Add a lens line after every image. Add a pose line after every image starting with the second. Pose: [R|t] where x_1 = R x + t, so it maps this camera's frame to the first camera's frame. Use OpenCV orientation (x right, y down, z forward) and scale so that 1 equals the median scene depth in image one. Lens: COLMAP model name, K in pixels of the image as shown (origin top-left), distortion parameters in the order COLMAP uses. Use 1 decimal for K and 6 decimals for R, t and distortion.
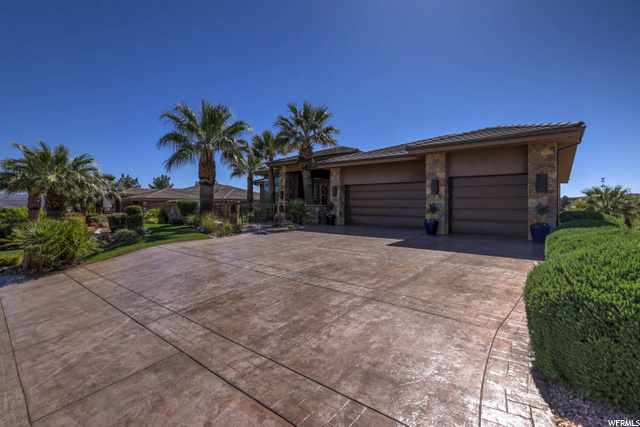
lens RADIAL K [[295.8, 0, 320.8], [0, 295.8, 206.7], [0, 0, 1]] dist [-0.027973, 0.000228]
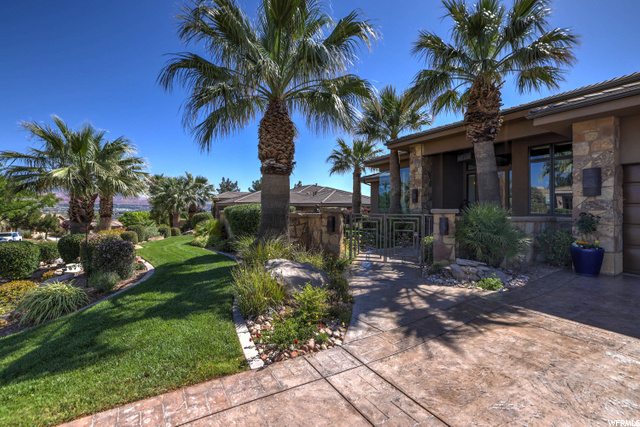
lens RADIAL K [[301.6, 0, 318.6], [0, 301.6, 203.6], [0, 0, 1]] dist [-0.020214, 0.000037]
pose [[0.942126, -0.003770, -0.335238, -0.151119], [-0.004425, 0.999710, -0.023676, -0.014294], [0.335230, 0.023789, 0.941836, 0.525269]]
